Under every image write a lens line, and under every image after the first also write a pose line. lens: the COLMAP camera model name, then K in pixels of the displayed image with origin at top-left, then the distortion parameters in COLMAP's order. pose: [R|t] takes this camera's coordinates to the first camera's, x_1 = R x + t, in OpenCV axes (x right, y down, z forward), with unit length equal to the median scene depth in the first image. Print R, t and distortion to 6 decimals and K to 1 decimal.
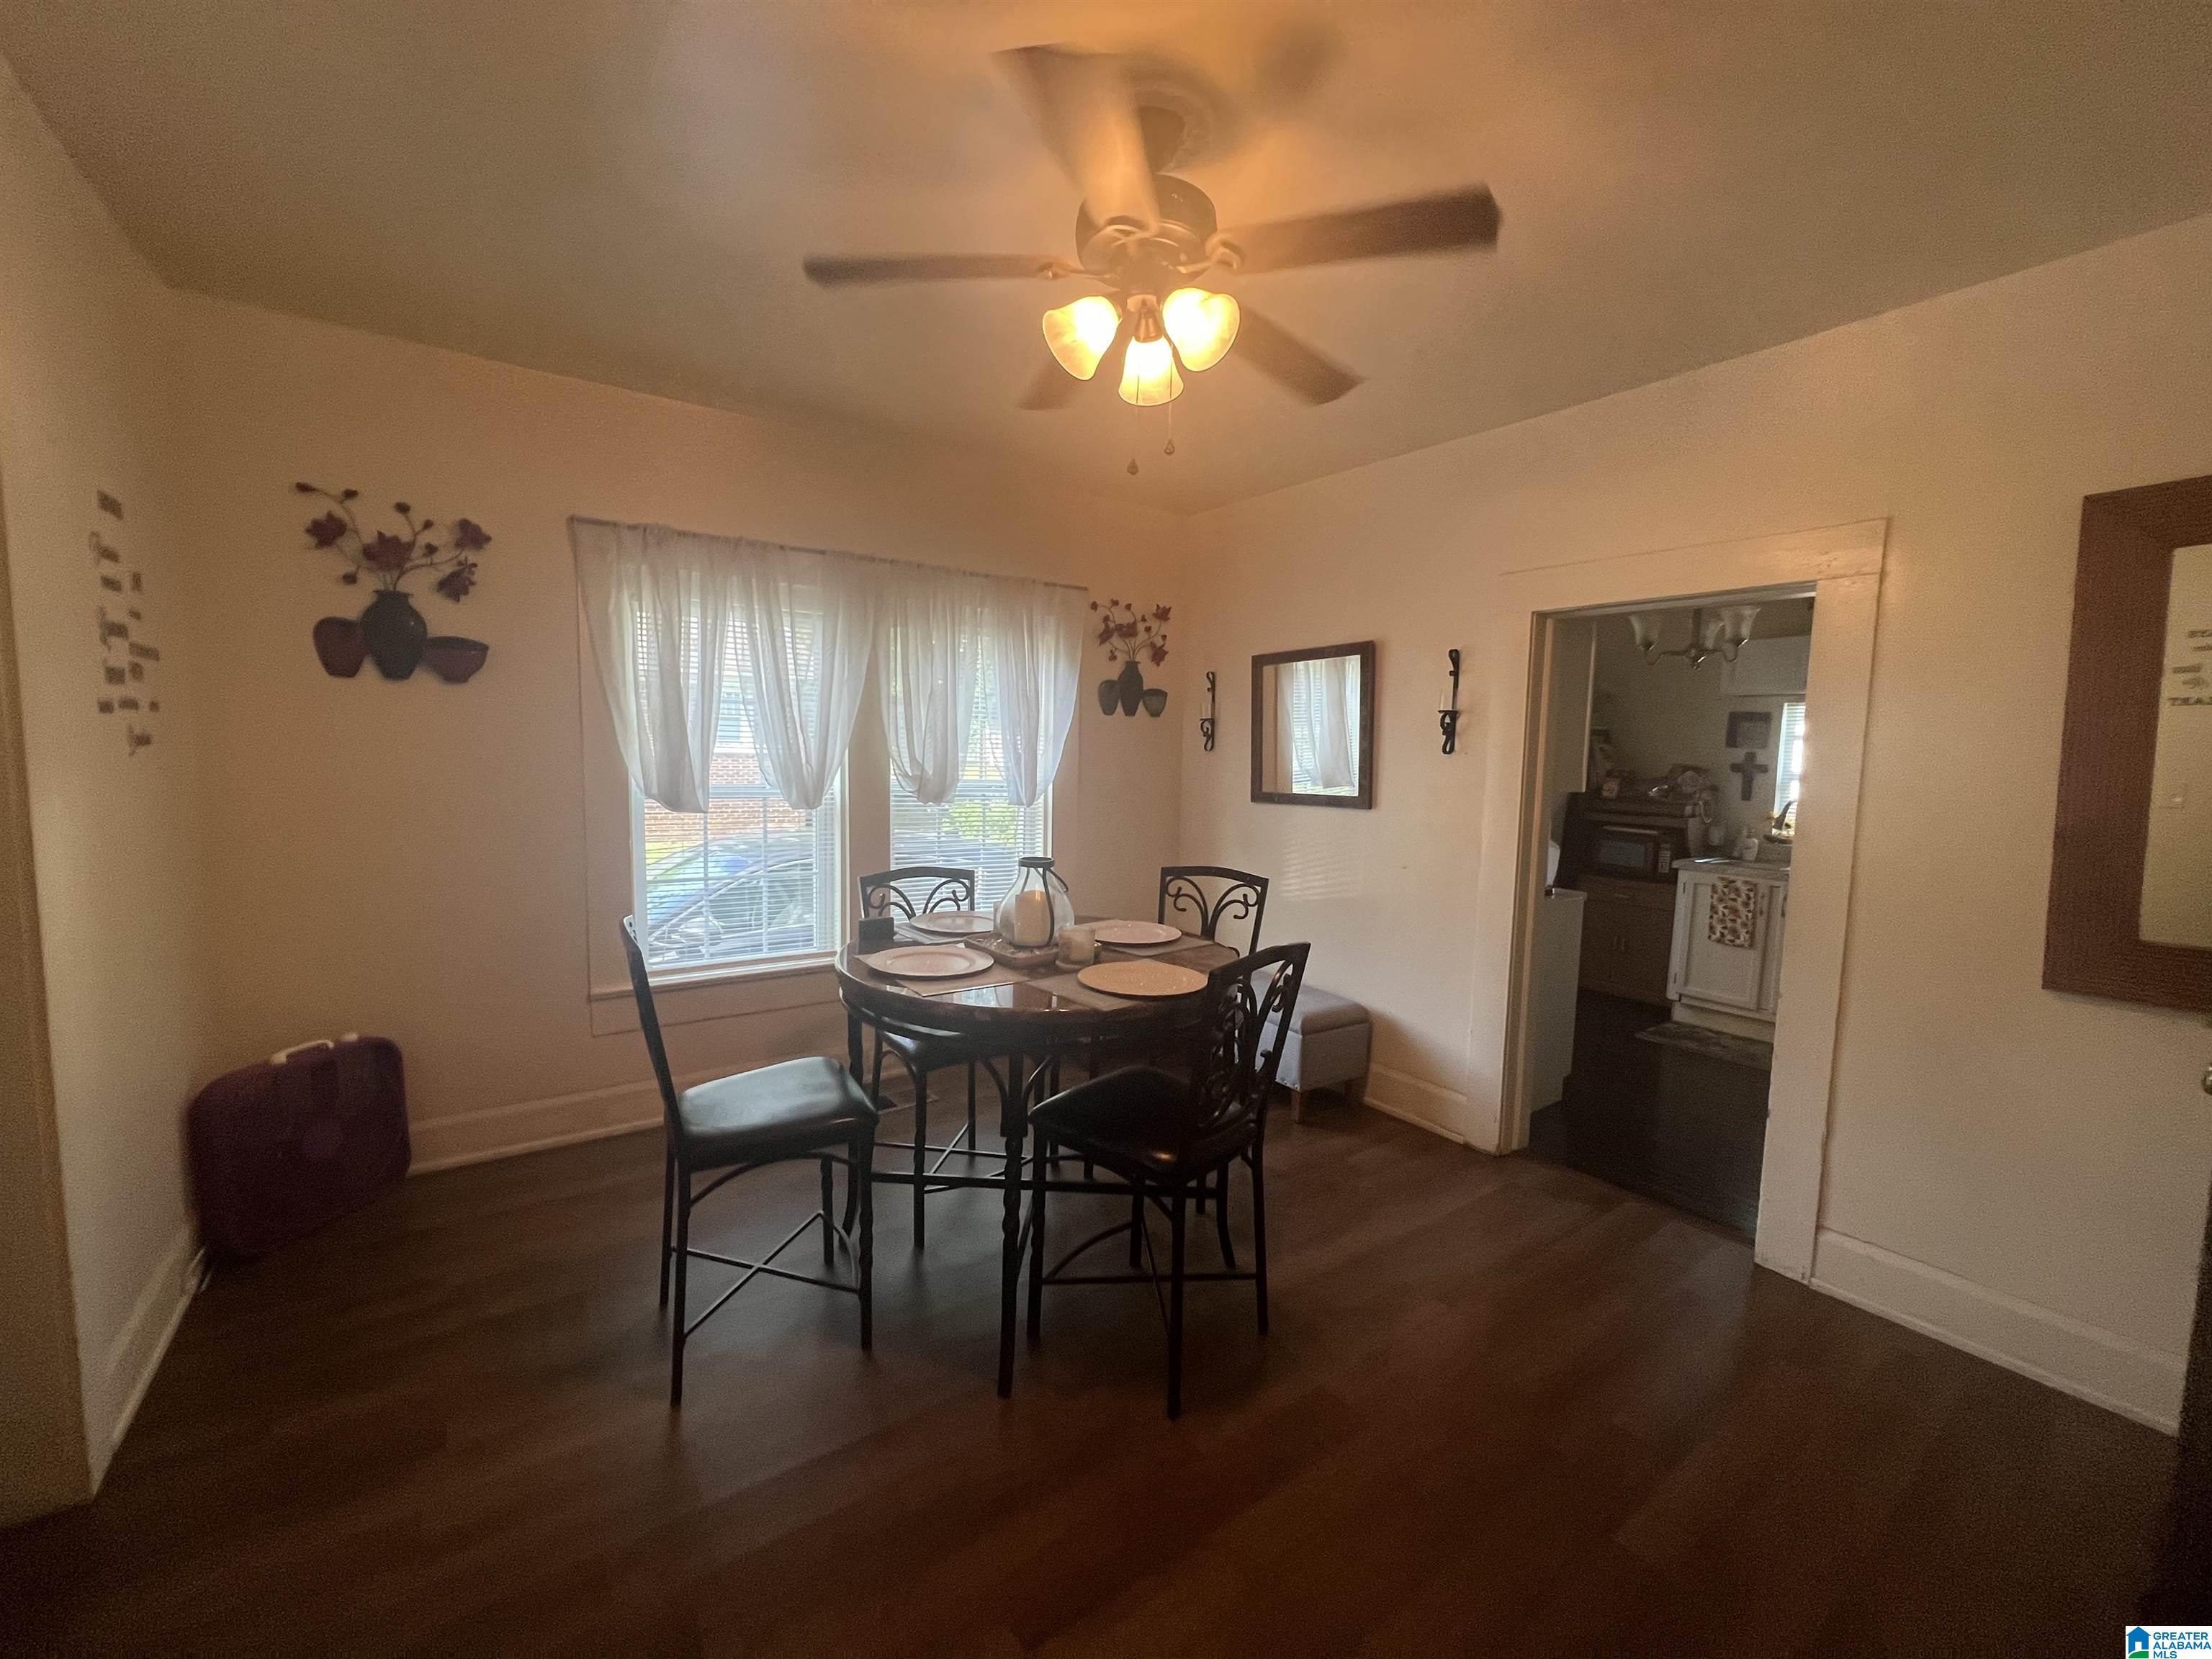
lens RADIAL K [[888.3, 0, 1106.0], [0, 888.3, 829.5], [0, 0, 1]] dist [-0.001145, -0.000161]
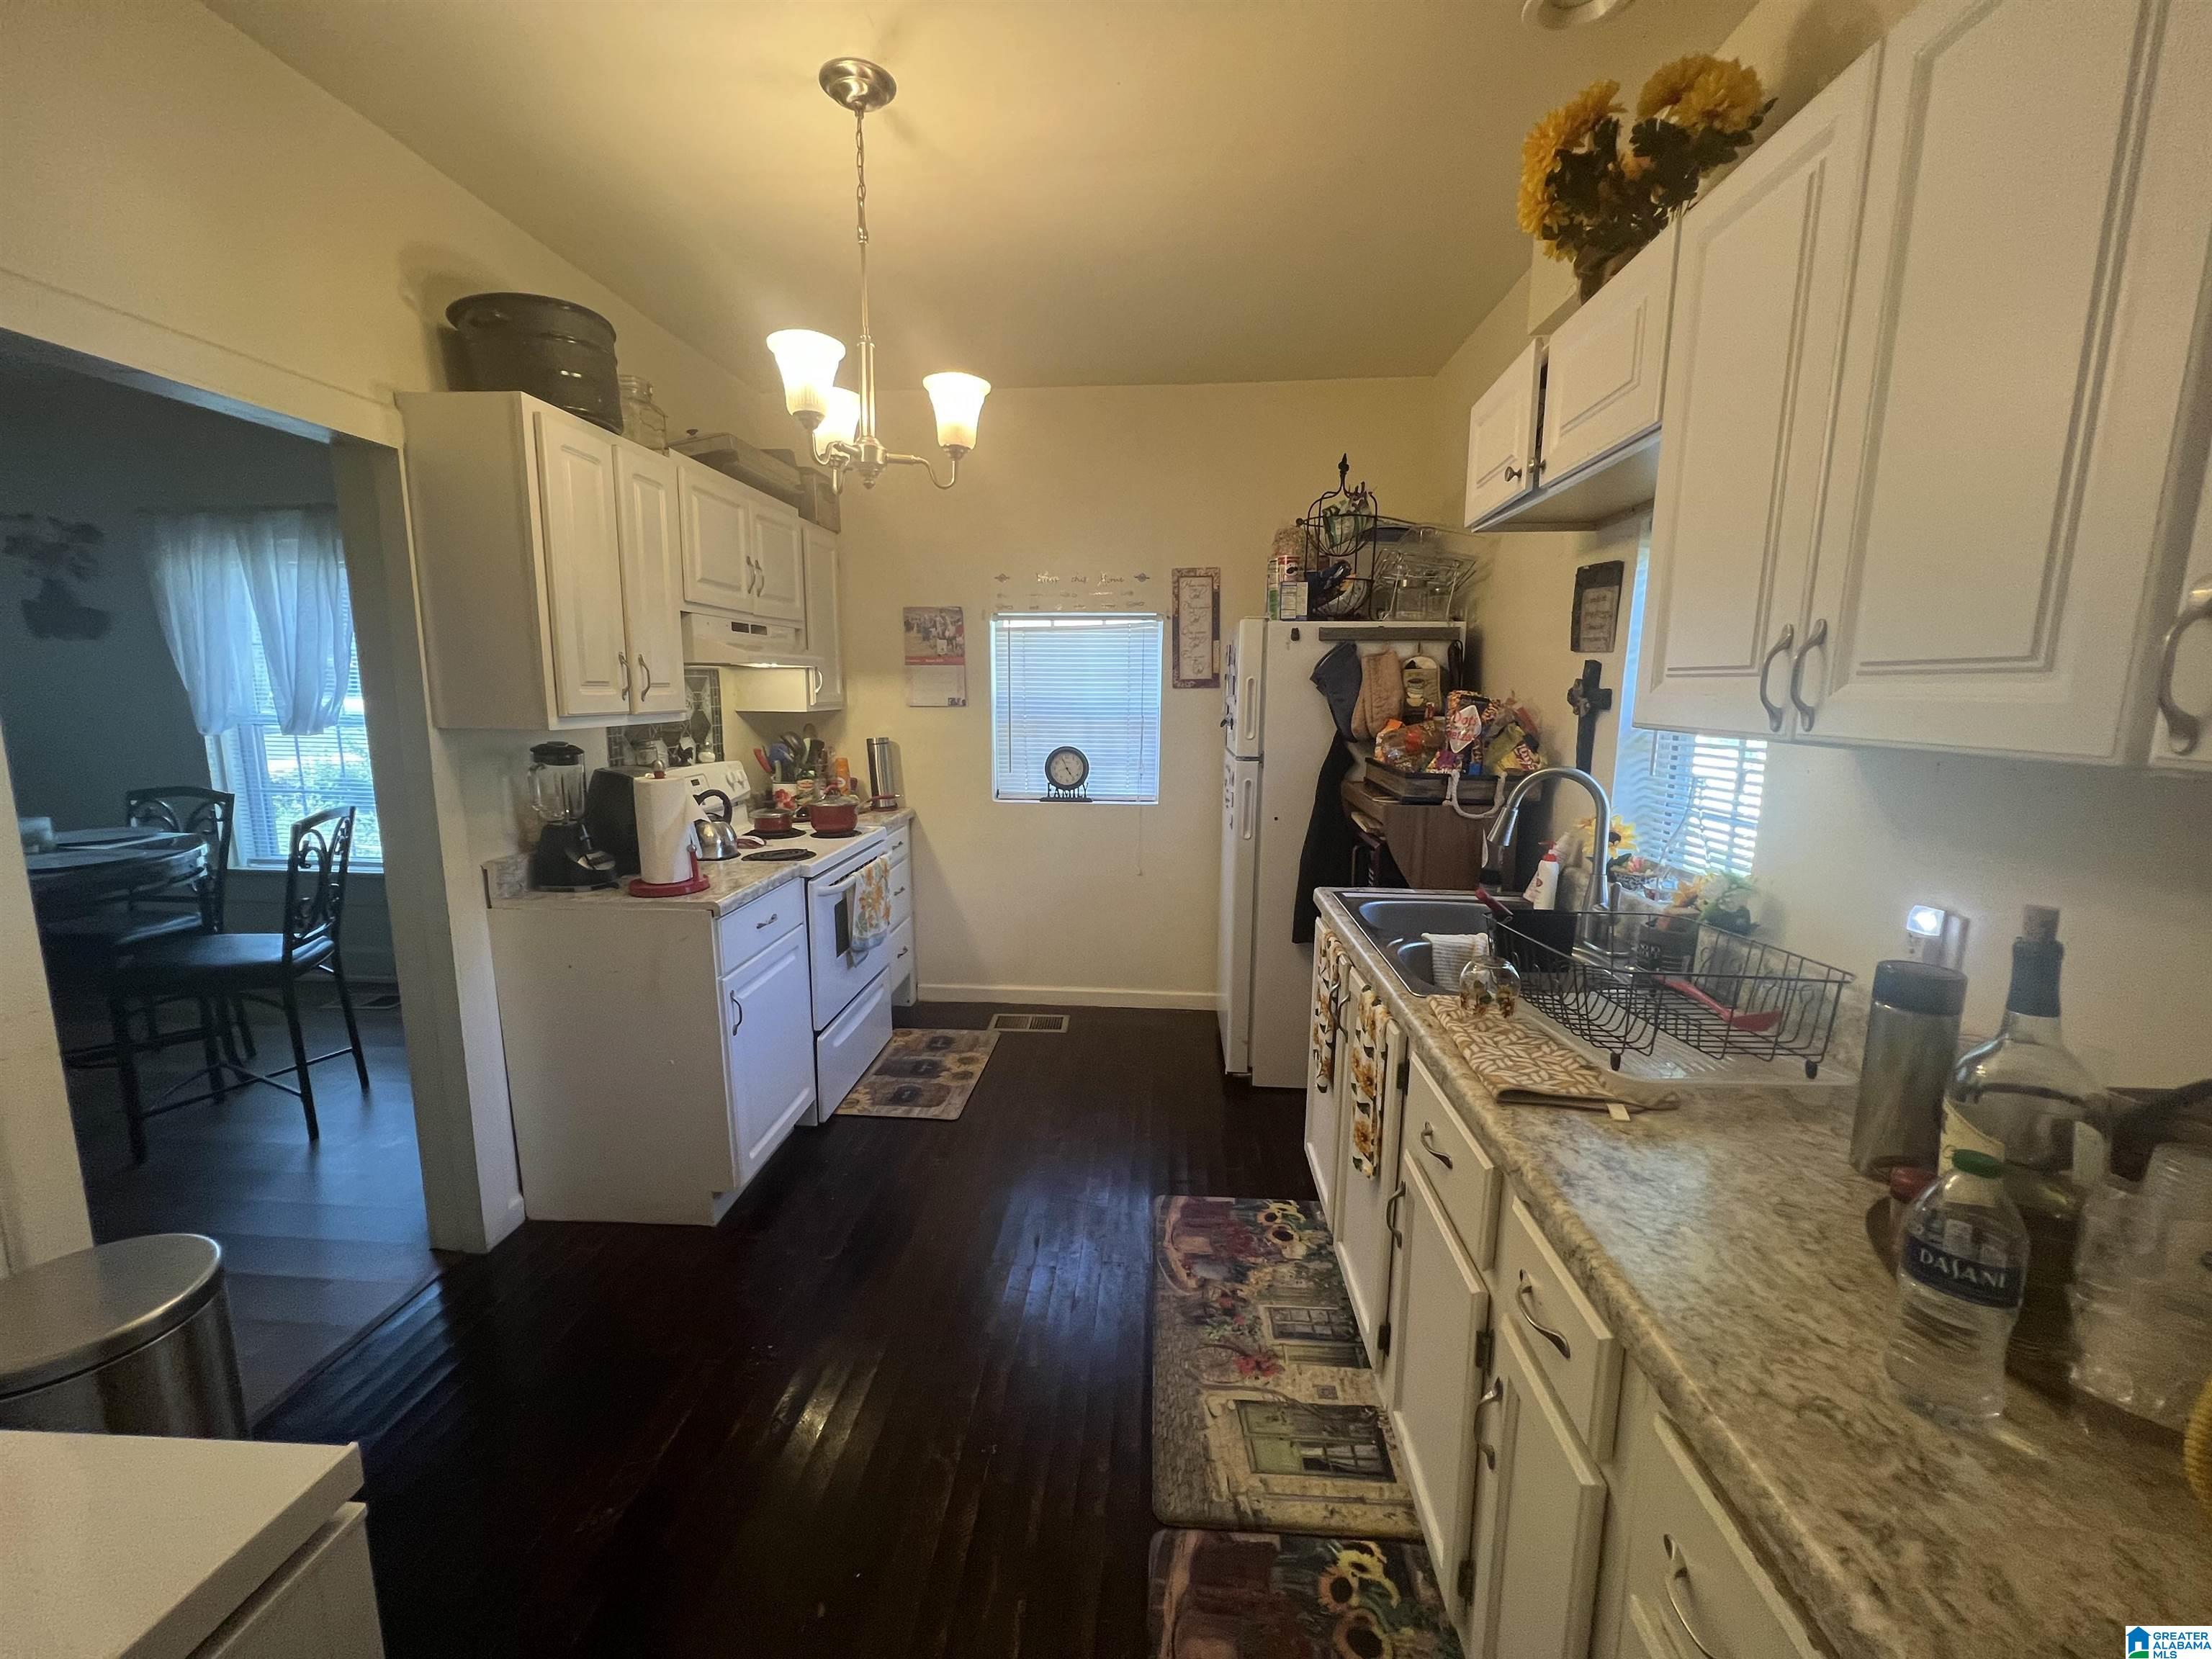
lens RADIAL K [[888.3, 0, 1106.0], [0, 888.3, 829.5], [0, 0, 1]] dist [-0.001145, -0.000161]
pose [[0.769344, 0.083475, -0.633358, 0.994969], [-0.050435, 0.996268, 0.070043, -0.028742], [0.636841, -0.021944, 0.770683, 0.636429]]
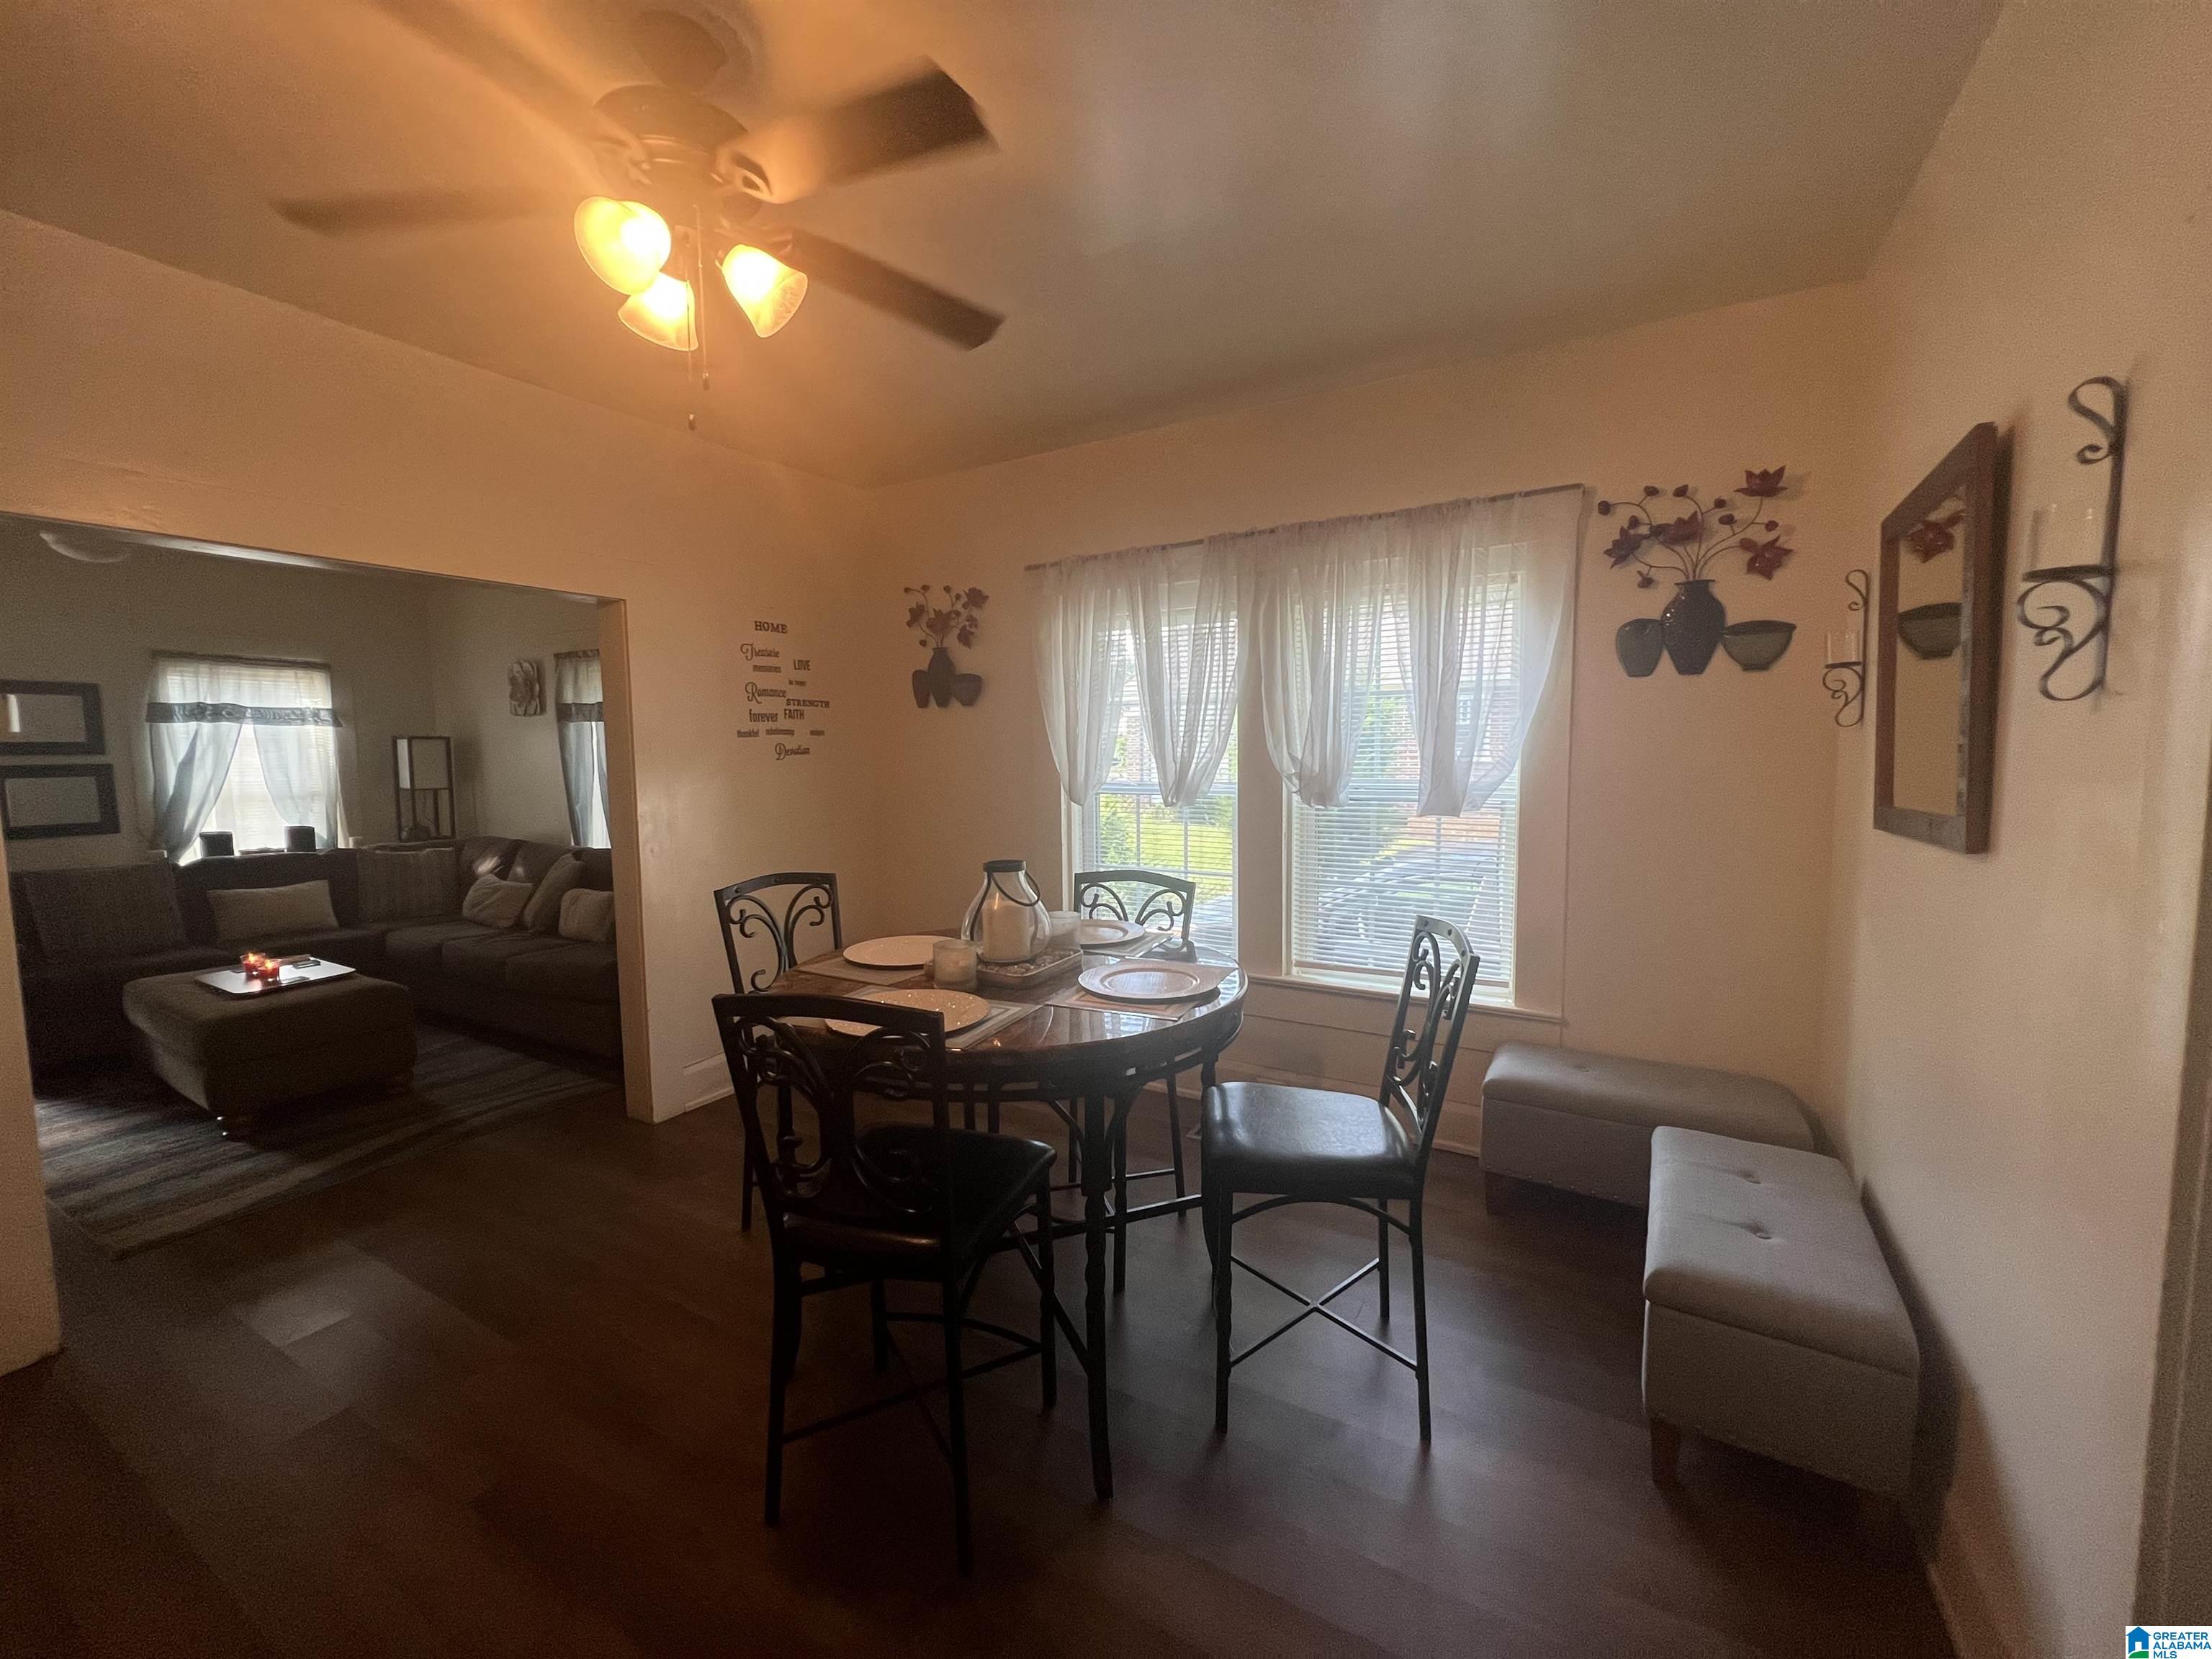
lens RADIAL K [[921.9, 0, 1101.0], [0, 921.9, 816.1], [0, 0, 1]] dist [-0.000937, -0.000038]
pose [[0.398674, 0.034554, -0.916442, 0.463508], [-0.065129, 0.997834, 0.009290, -0.014120], [0.914777, 0.055983, 0.400061, 0.425038]]
